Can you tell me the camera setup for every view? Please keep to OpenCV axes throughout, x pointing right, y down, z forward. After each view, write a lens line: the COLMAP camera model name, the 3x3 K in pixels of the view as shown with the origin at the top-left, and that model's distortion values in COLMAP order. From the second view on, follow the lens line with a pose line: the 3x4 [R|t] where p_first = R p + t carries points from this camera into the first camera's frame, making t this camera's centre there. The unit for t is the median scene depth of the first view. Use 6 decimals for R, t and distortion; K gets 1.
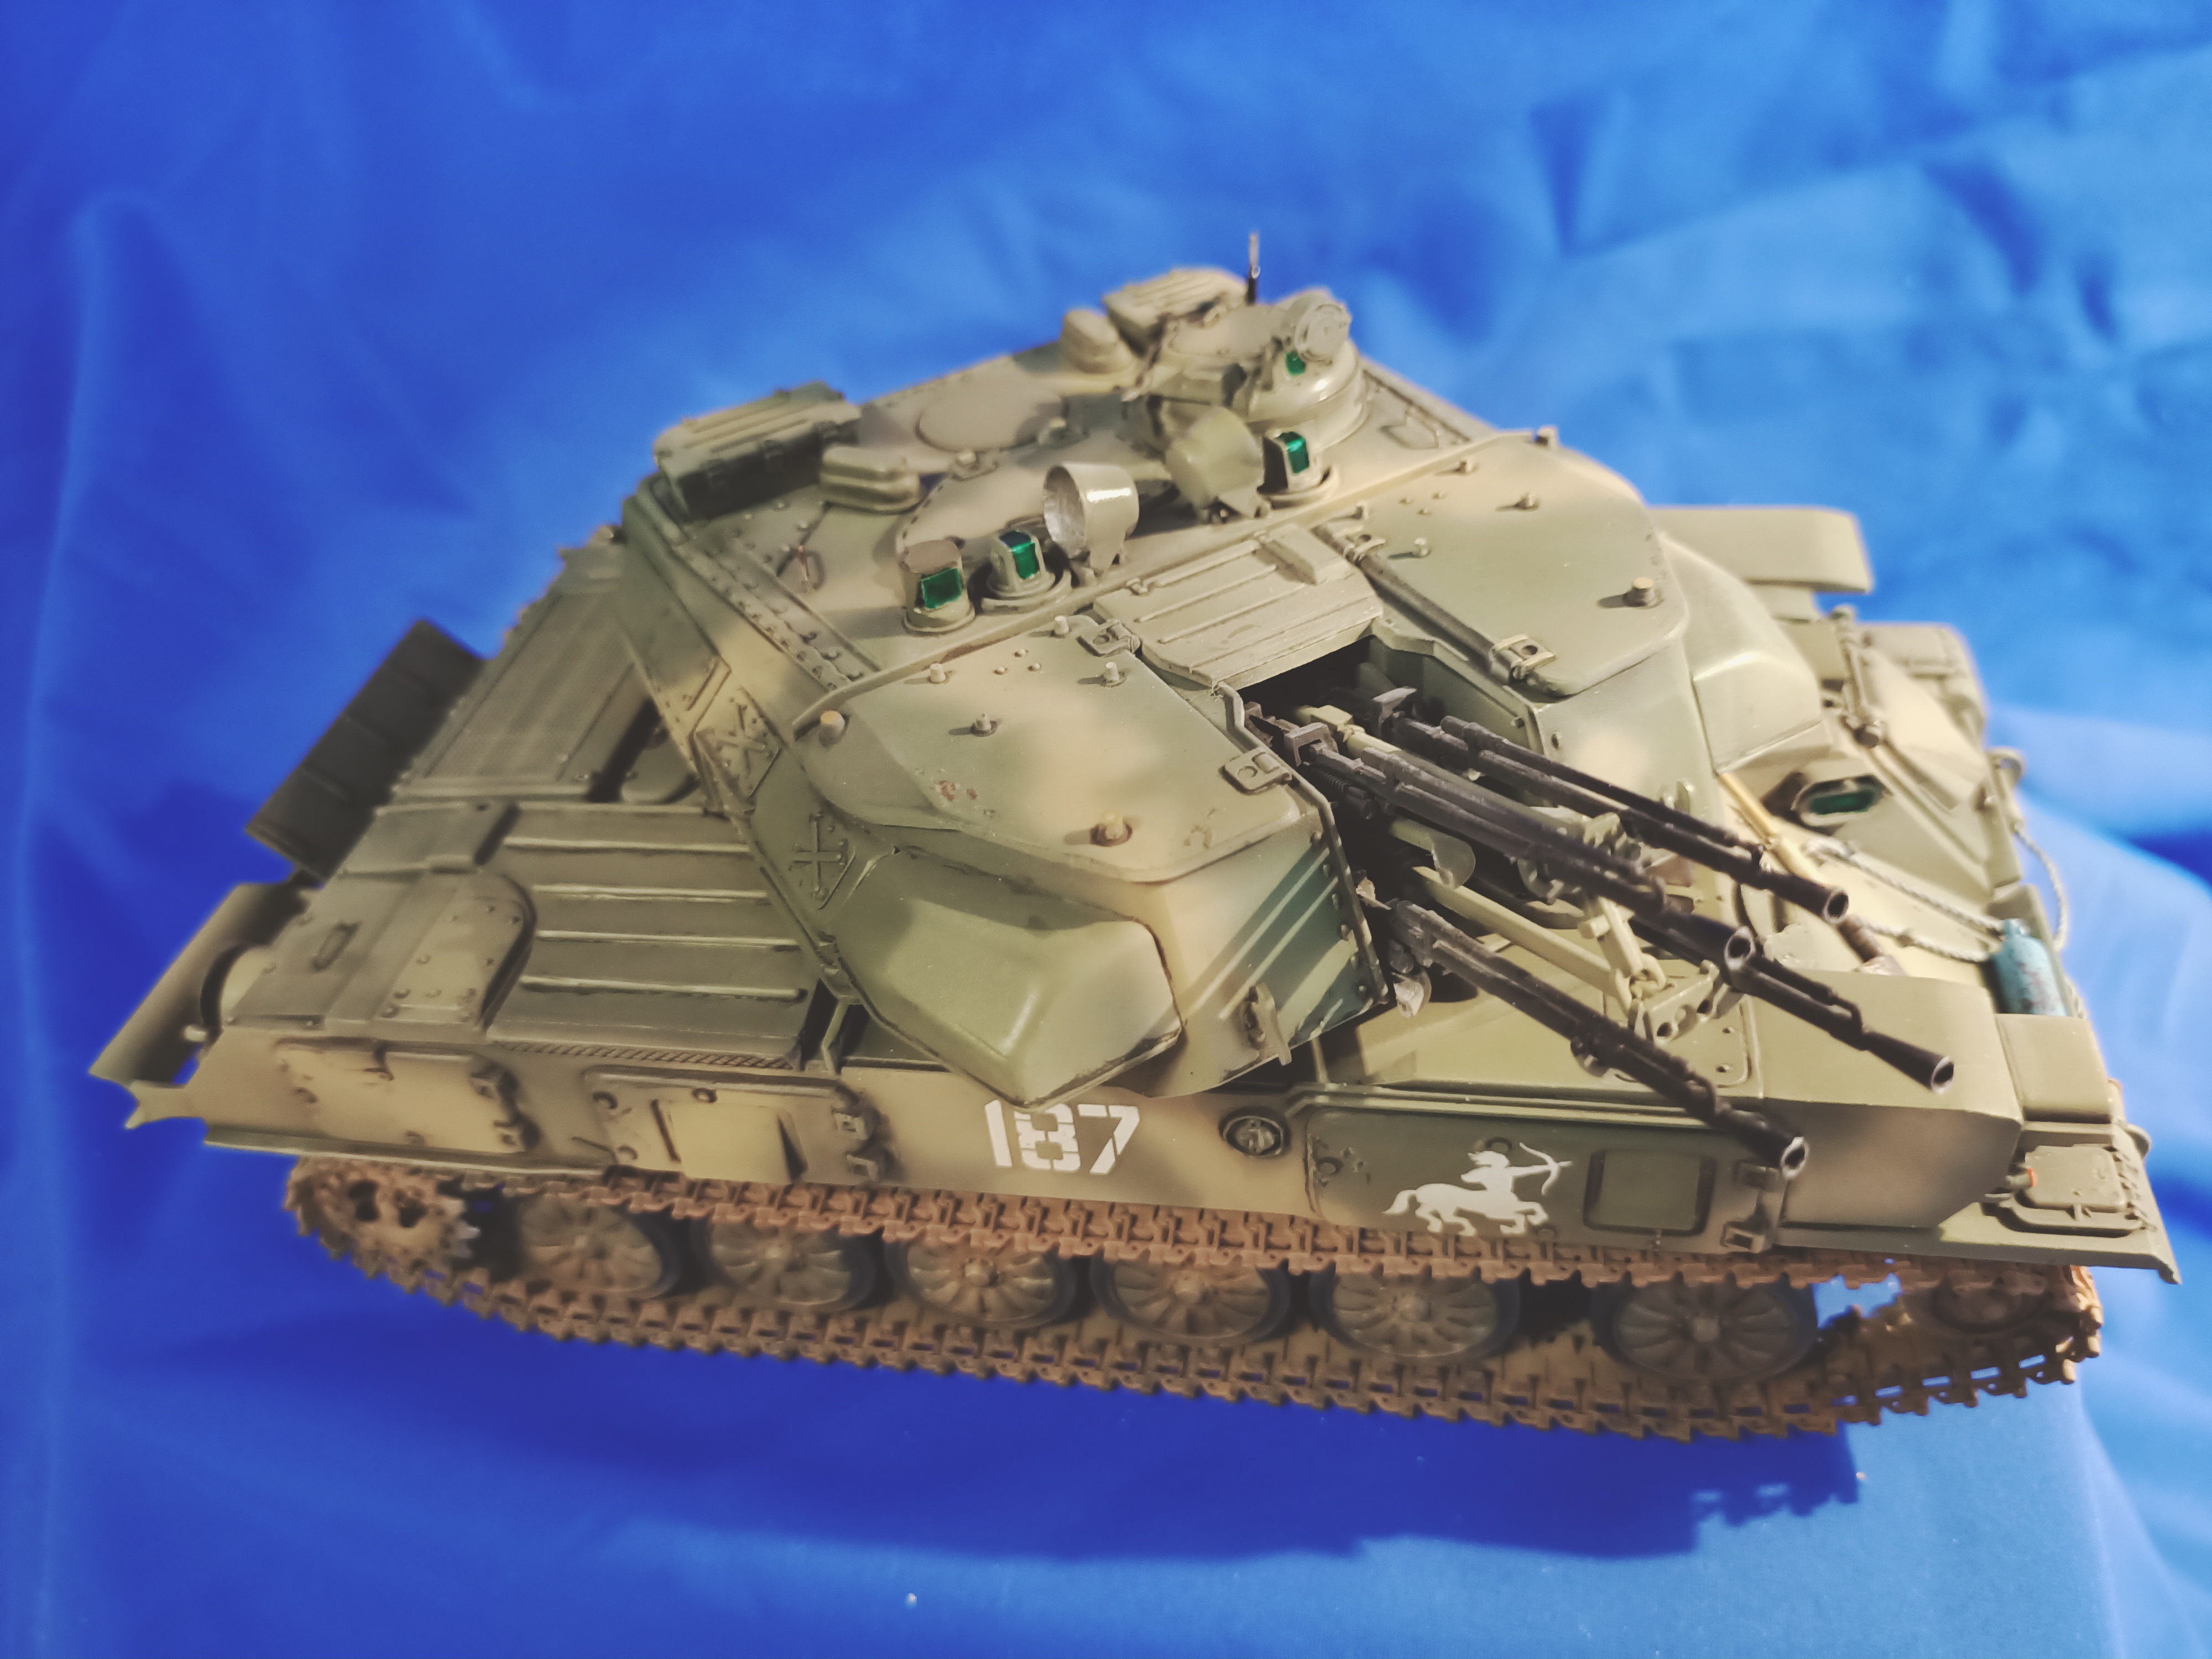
lens RADIAL K [[1597.4, 0, 1106.0], [0, 1597.4, 829.5], [0, 0, 1]] dist [-0.003803, 0.000830]
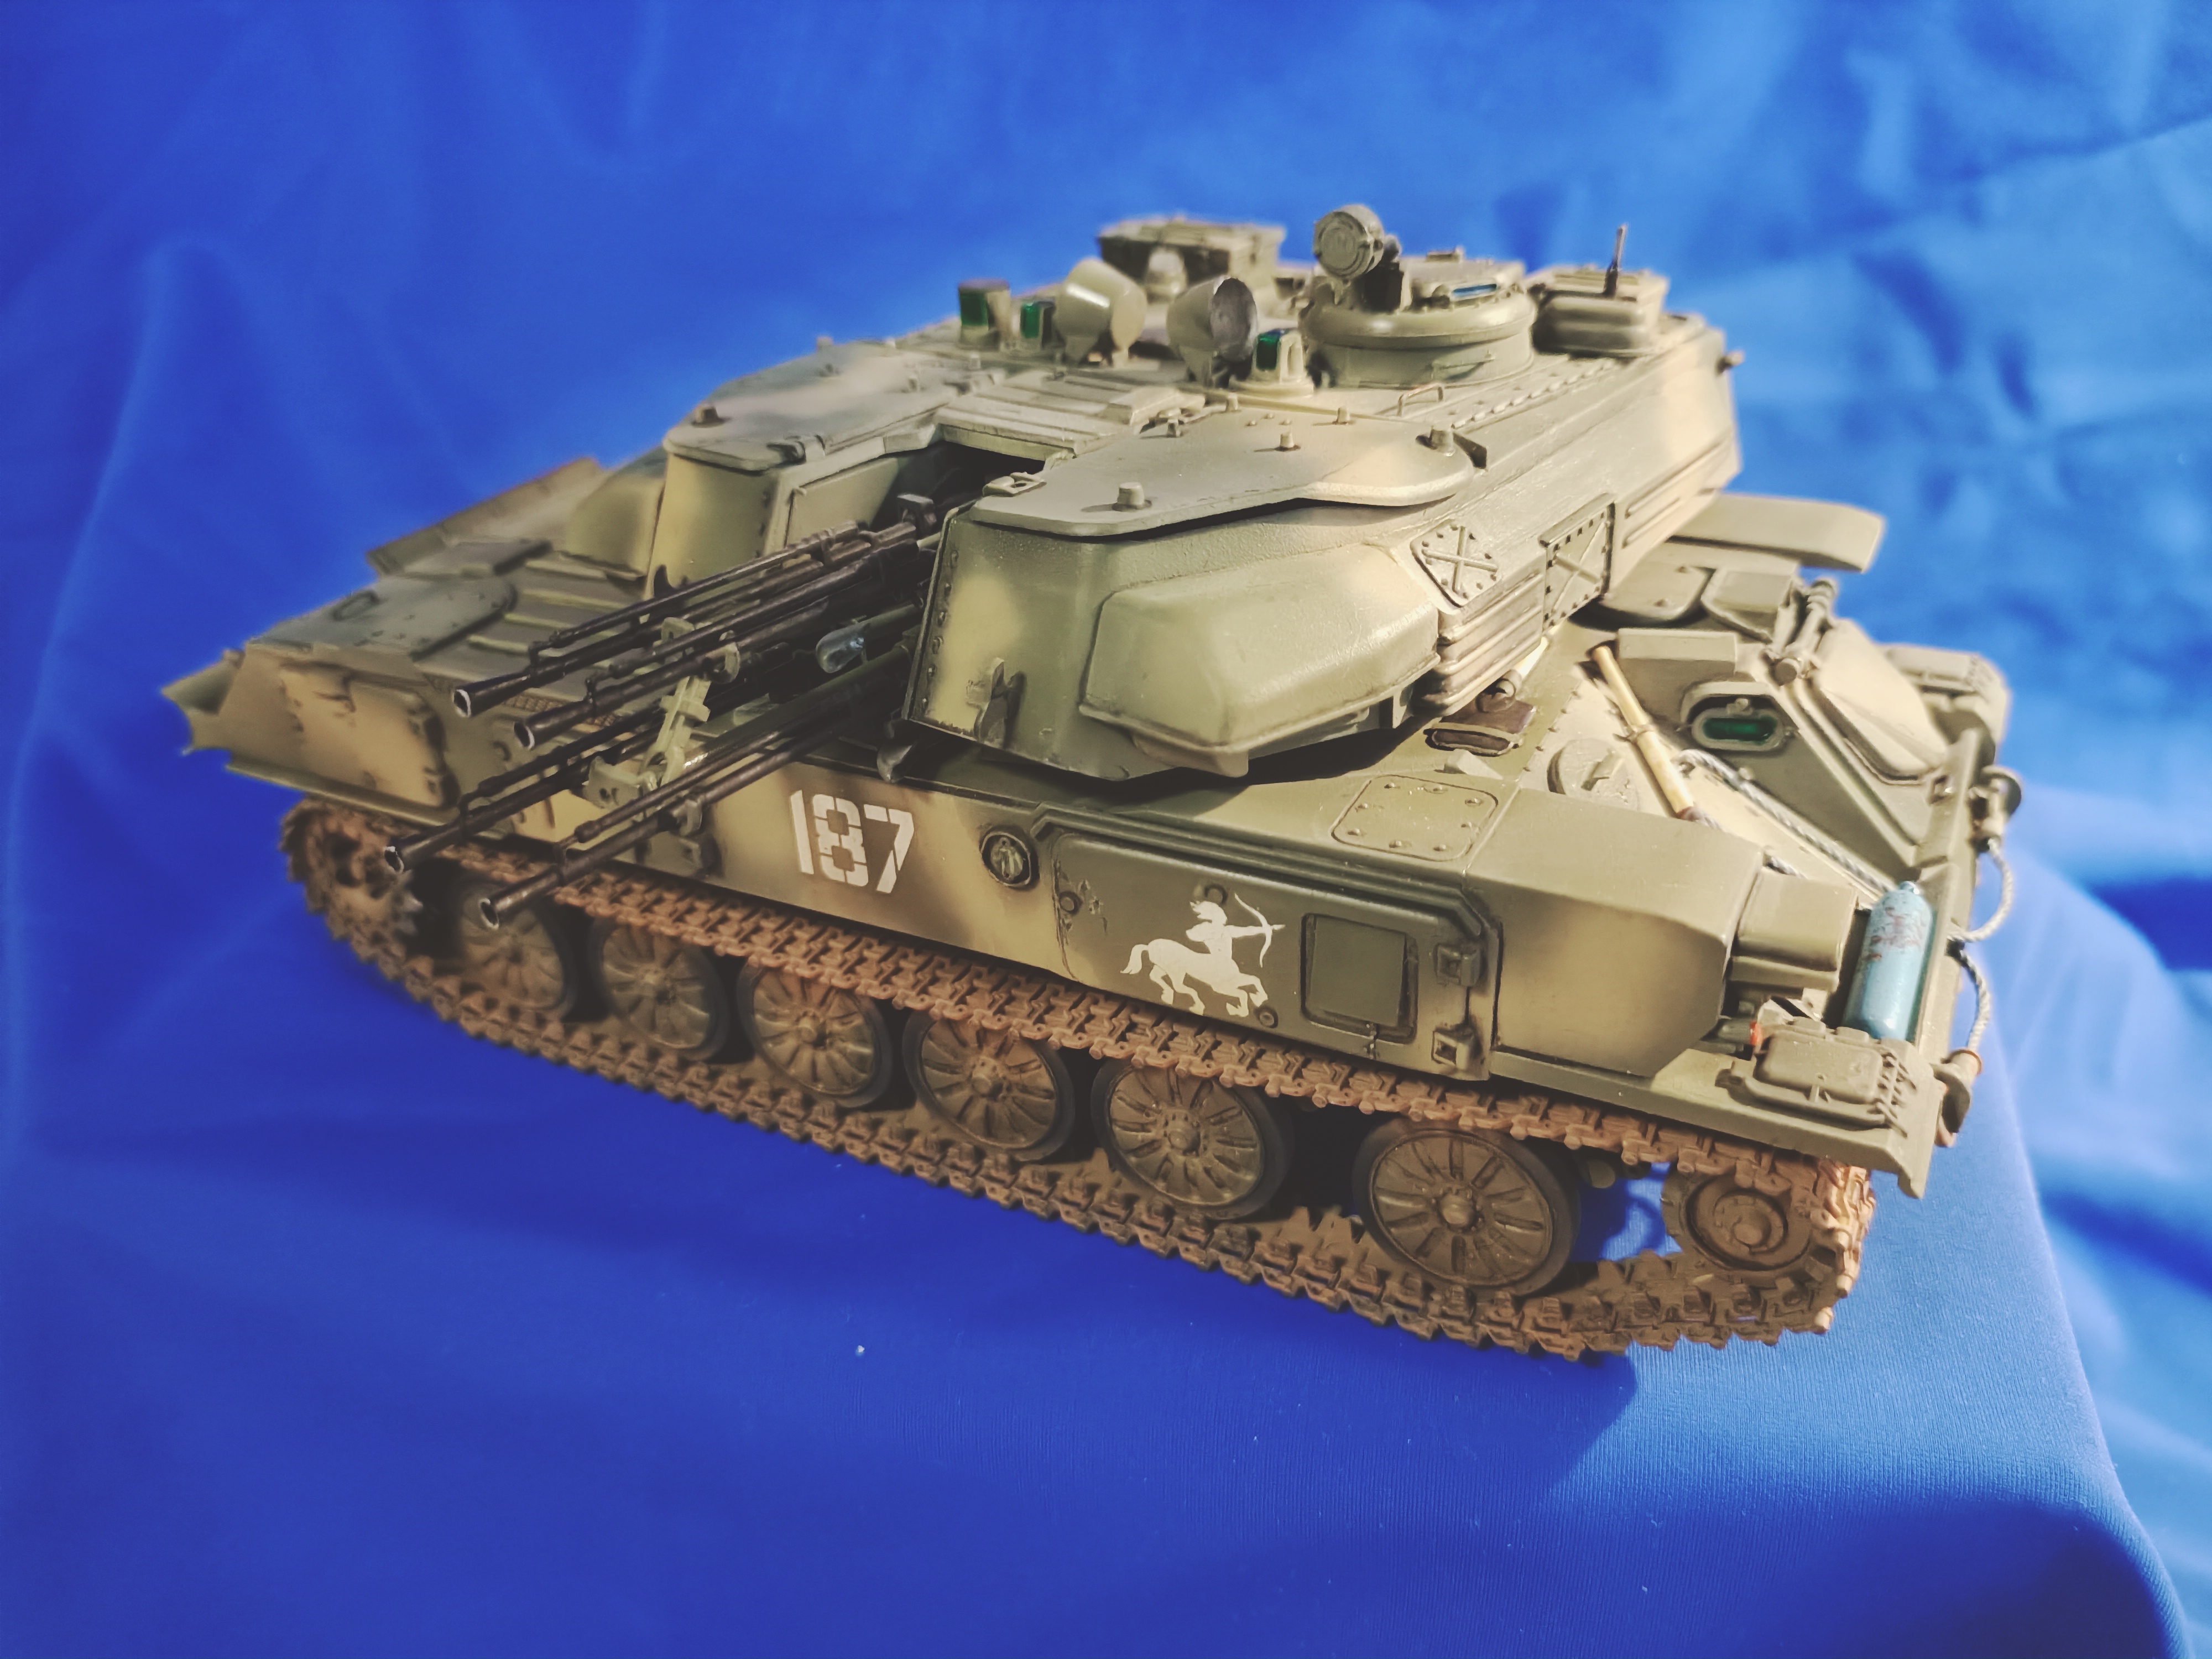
lens RADIAL K [[1581.5, 0, 1106.0], [0, 1581.5, 829.5], [0, 0, 1]] dist [0.004760, 0.002507]
pose [[0.954127, 0.196477, -0.225917, 0.335047], [-0.225844, 0.967675, -0.112246, 0.241209], [0.196561, 0.158119, 0.967658, 0.020583]]
